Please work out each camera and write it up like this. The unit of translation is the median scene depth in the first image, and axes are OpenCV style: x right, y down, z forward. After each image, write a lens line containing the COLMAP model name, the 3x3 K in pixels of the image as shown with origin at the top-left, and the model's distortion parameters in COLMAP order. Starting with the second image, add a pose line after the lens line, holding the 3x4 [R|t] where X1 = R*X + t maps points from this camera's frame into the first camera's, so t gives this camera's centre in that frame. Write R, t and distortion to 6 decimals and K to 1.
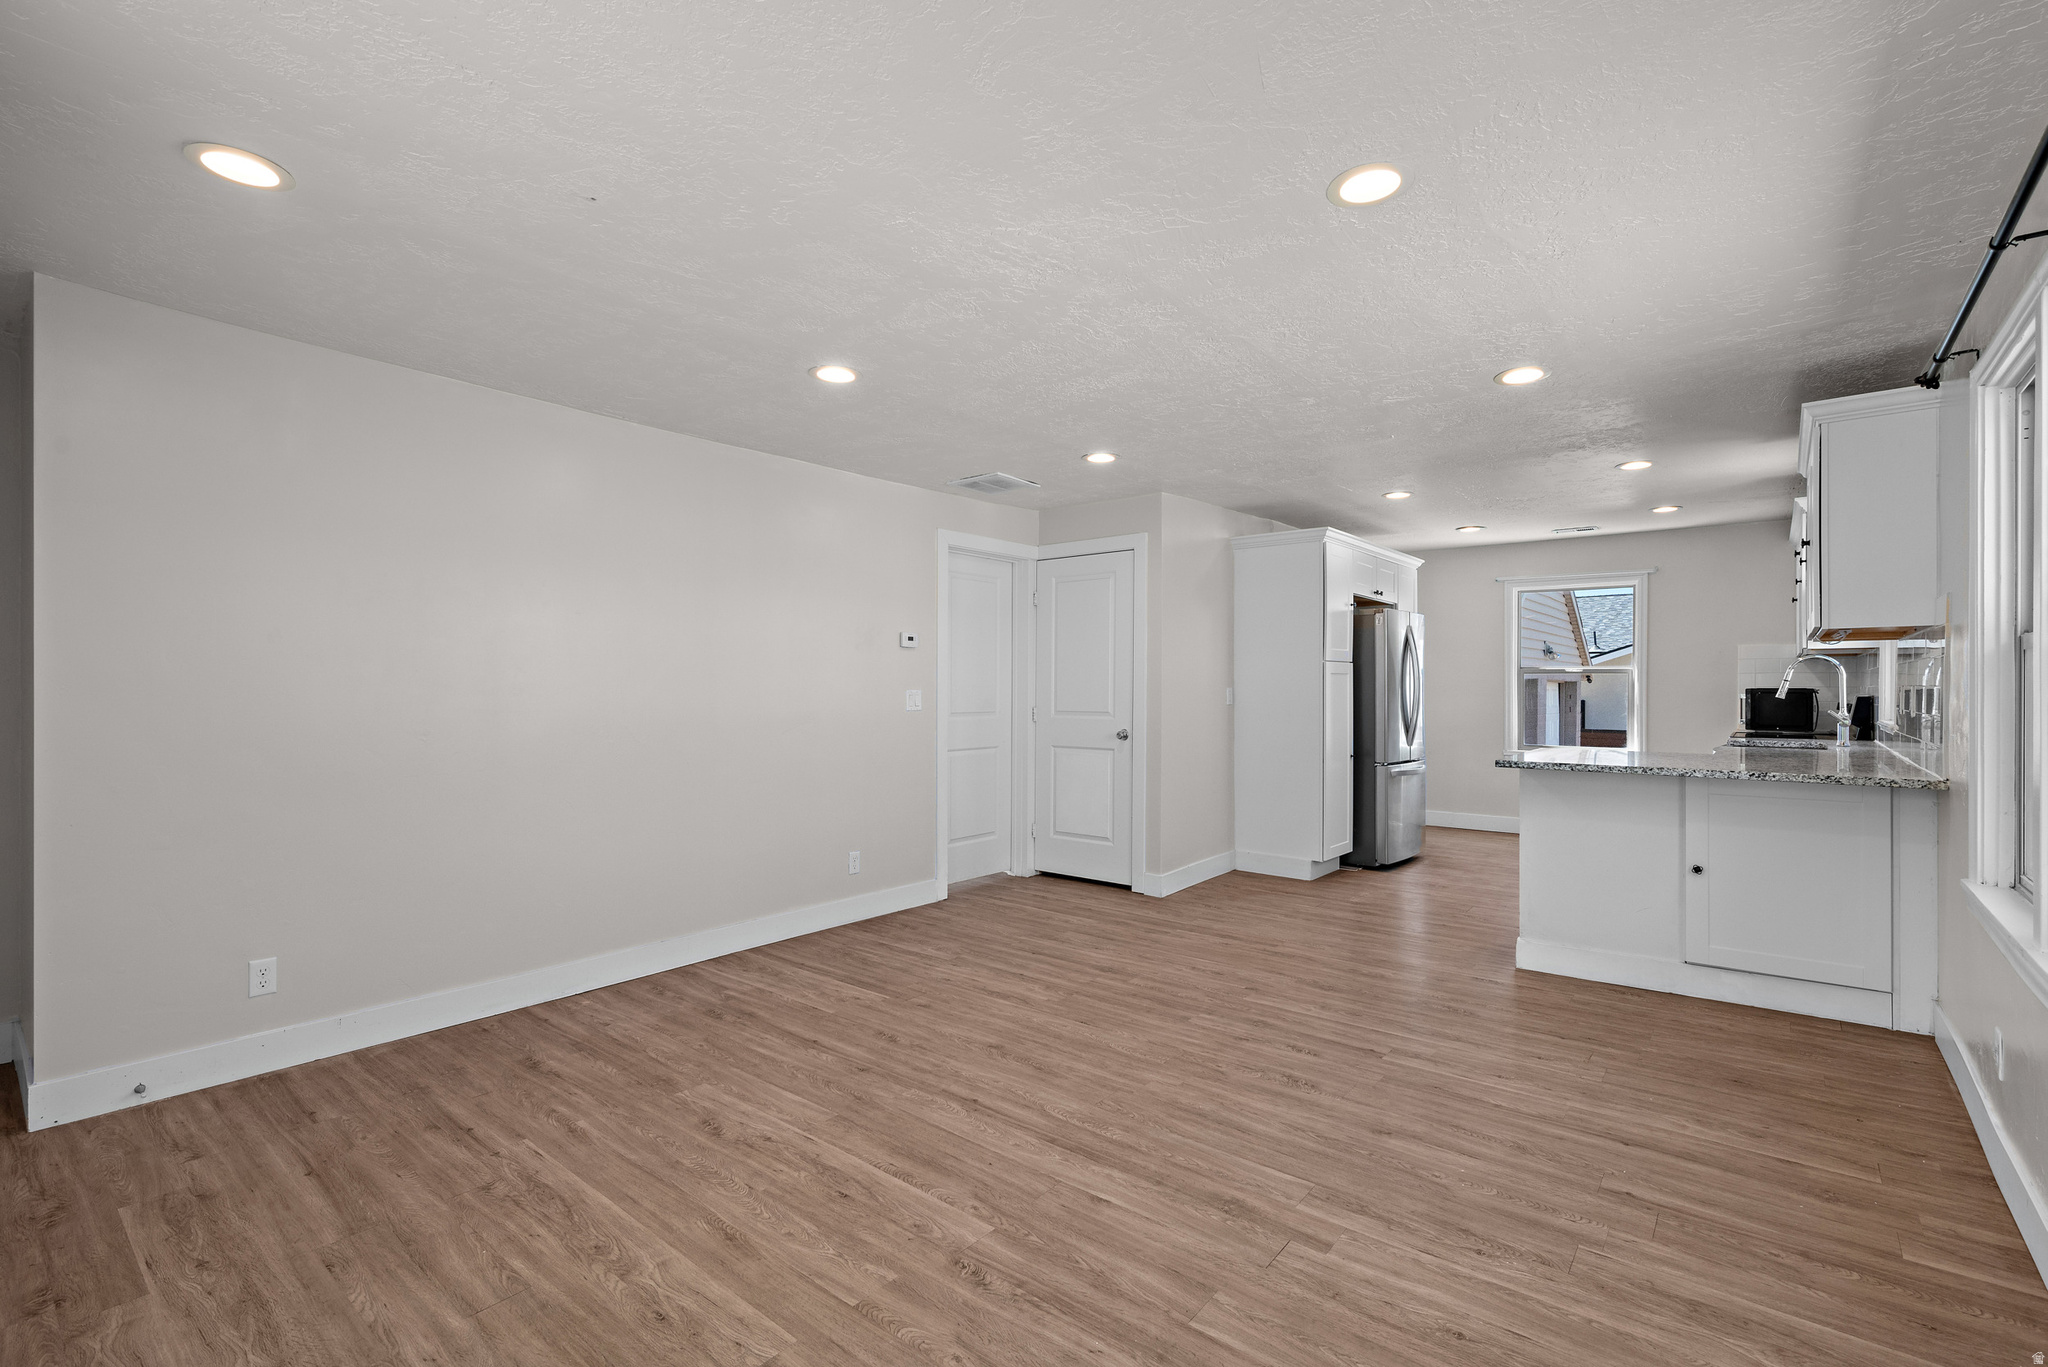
lens RADIAL K [[908.8, 0, 1024.0], [0, 908.8, 683.5], [0, 0, 1]] dist [0.001397, 0.000174]
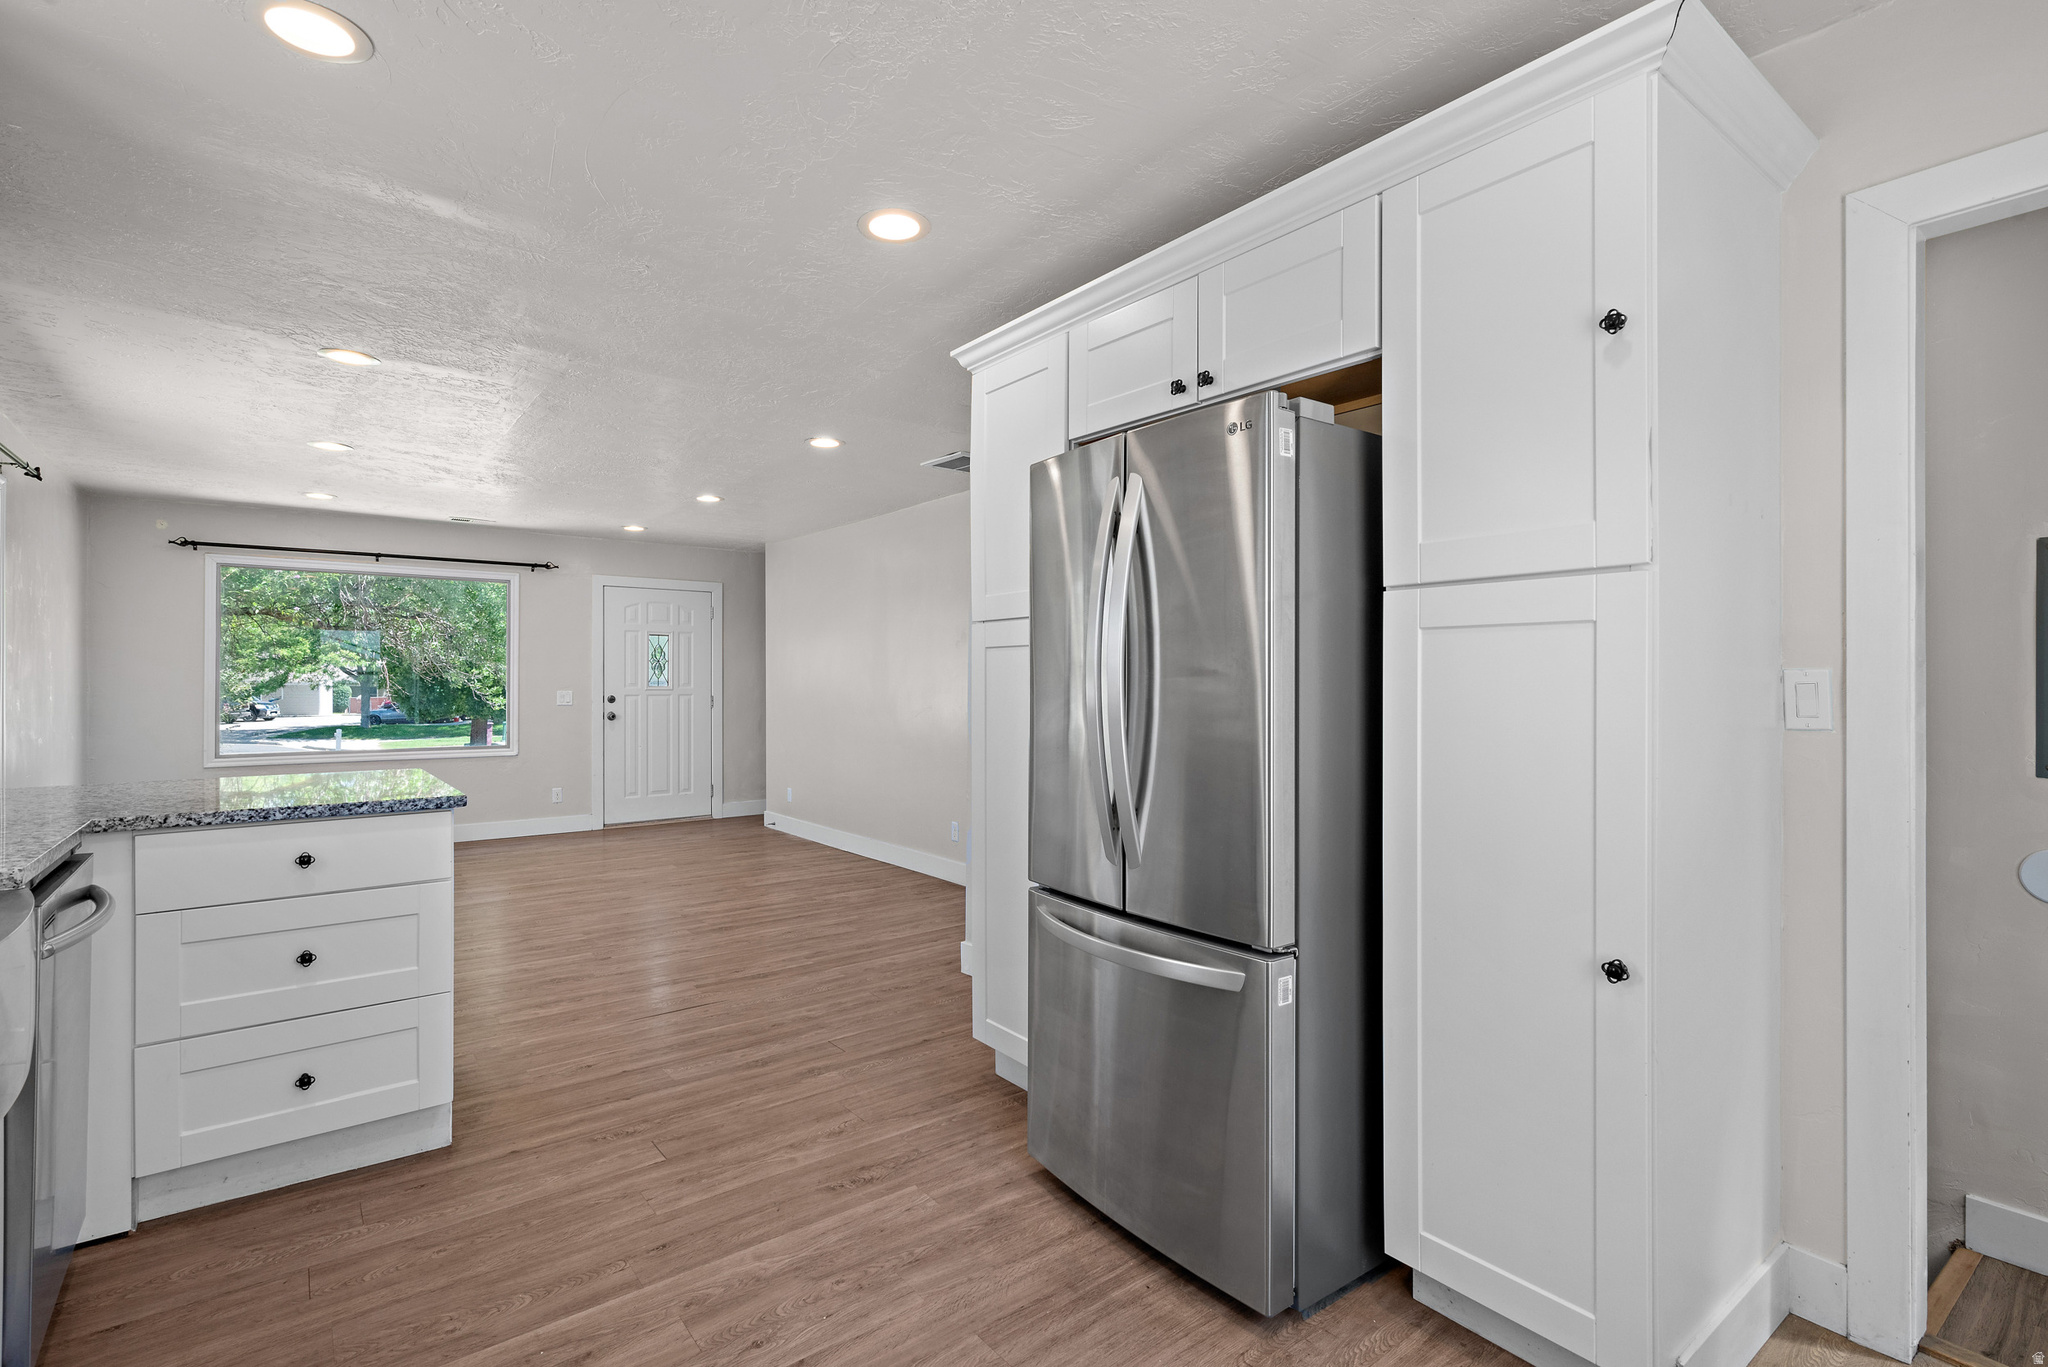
lens RADIAL K [[955.0, 0, 1029.3], [0, 955.0, 677.0], [0, 0, 1]] dist [0.000503, 0.000039]
pose [[-0.215224, -0.003140, -0.976560, 1.477741], [0.005507, 0.999975, -0.004430, 0.011737], [0.976549, -0.006332, -0.215201, 2.055456]]
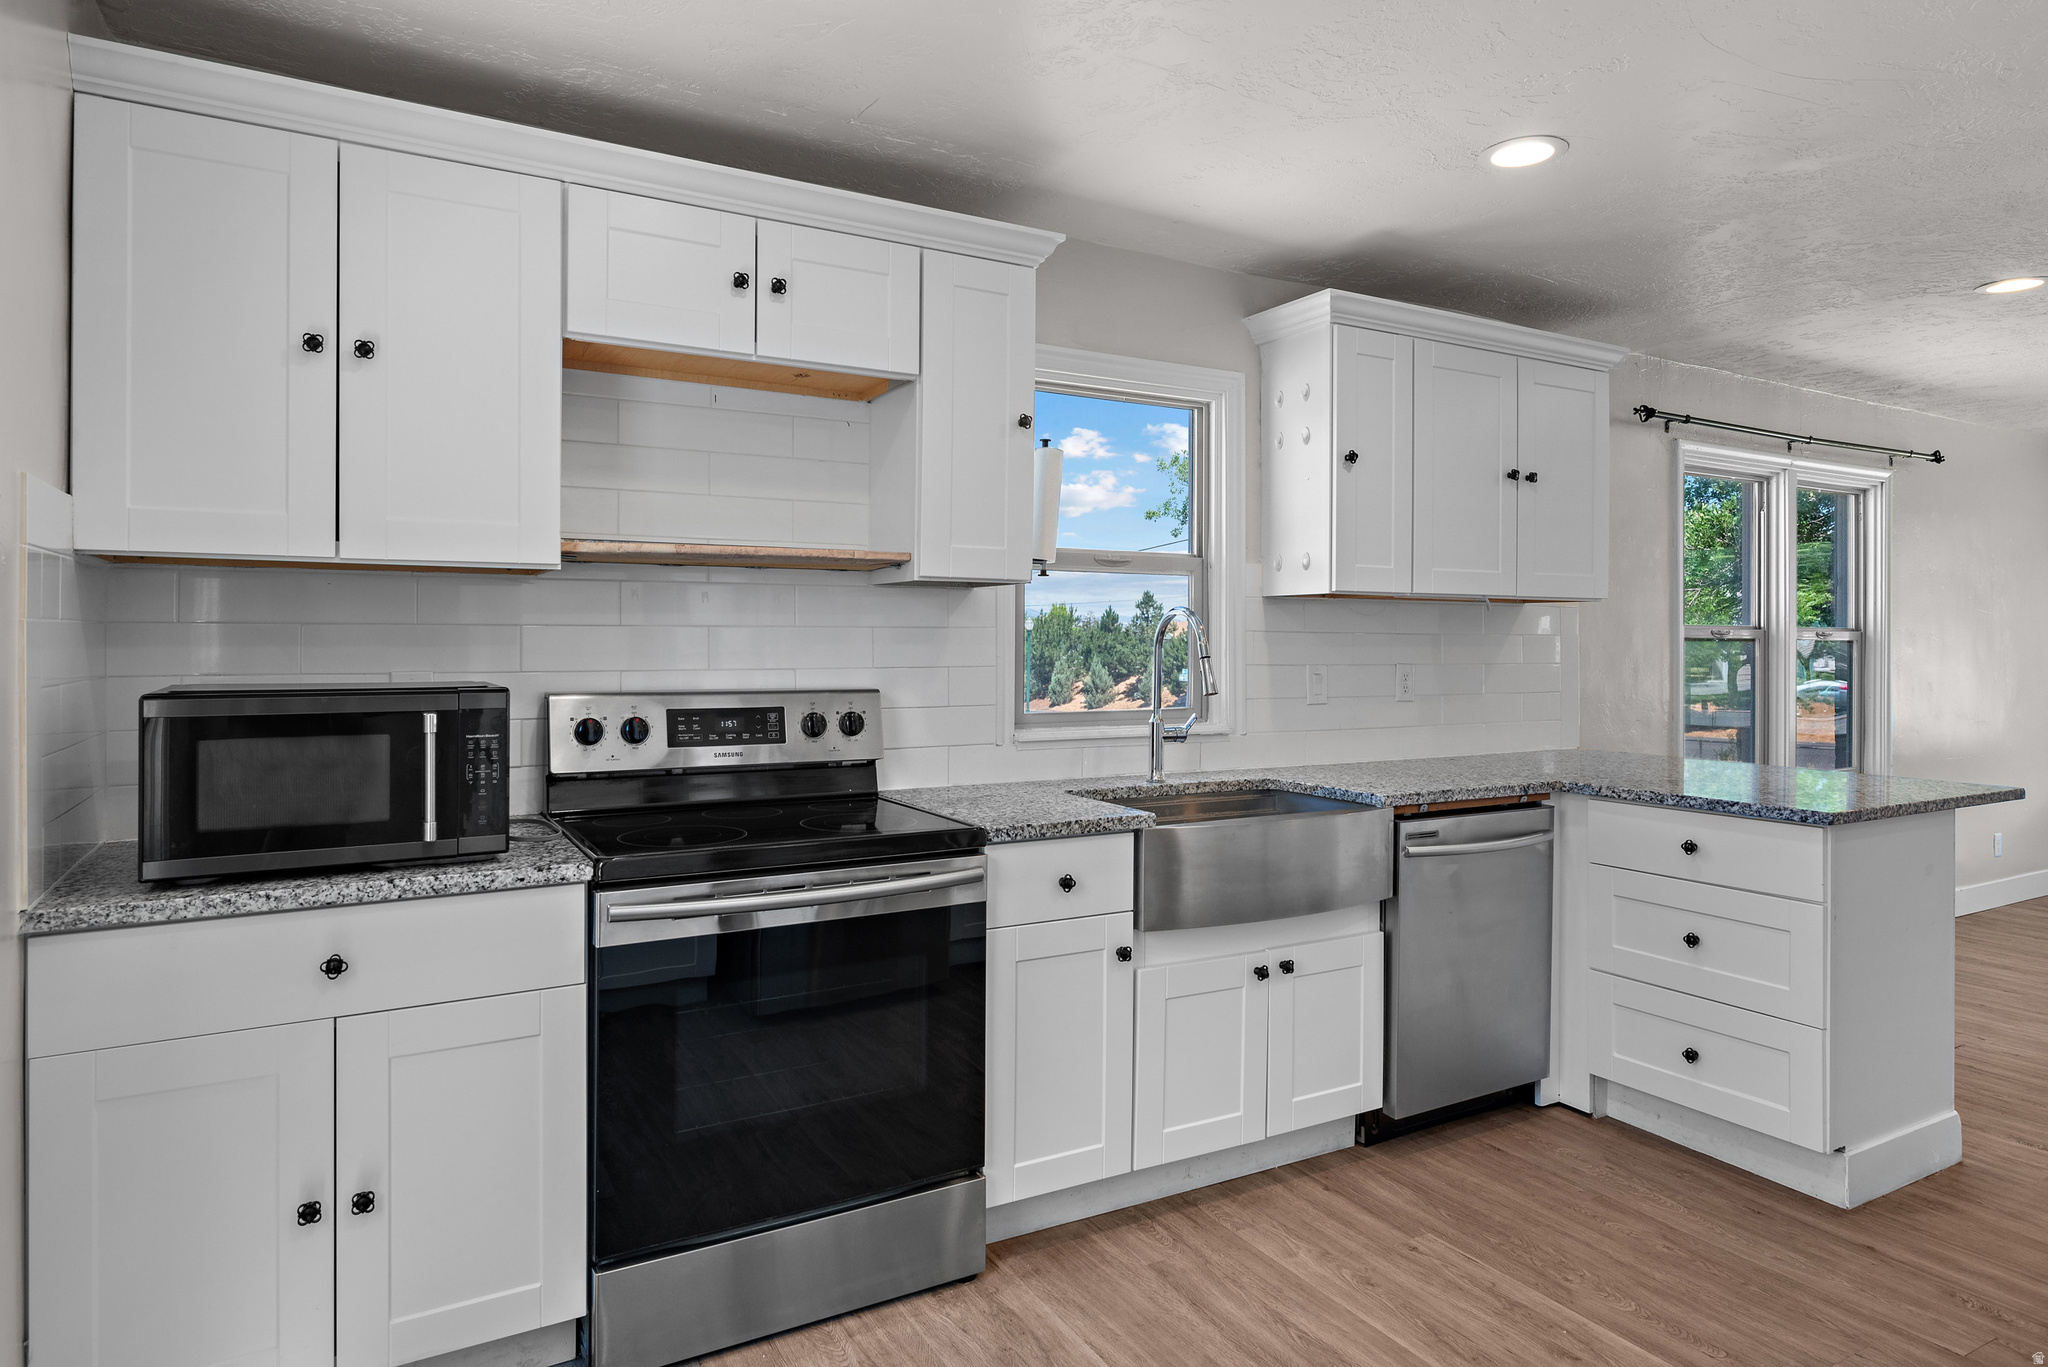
lens RADIAL K [[1193.3, 0, 1030.4], [0, 1193.3, 640.1], [0, 0, 1]] dist [0.000200, 0.000430]
pose [[-0.936443, -0.004763, 0.350787, 1.057450], [-0.006478, 0.999972, -0.003716, -0.015221], [-0.350760, -0.005752, -0.936448, 2.444132]]
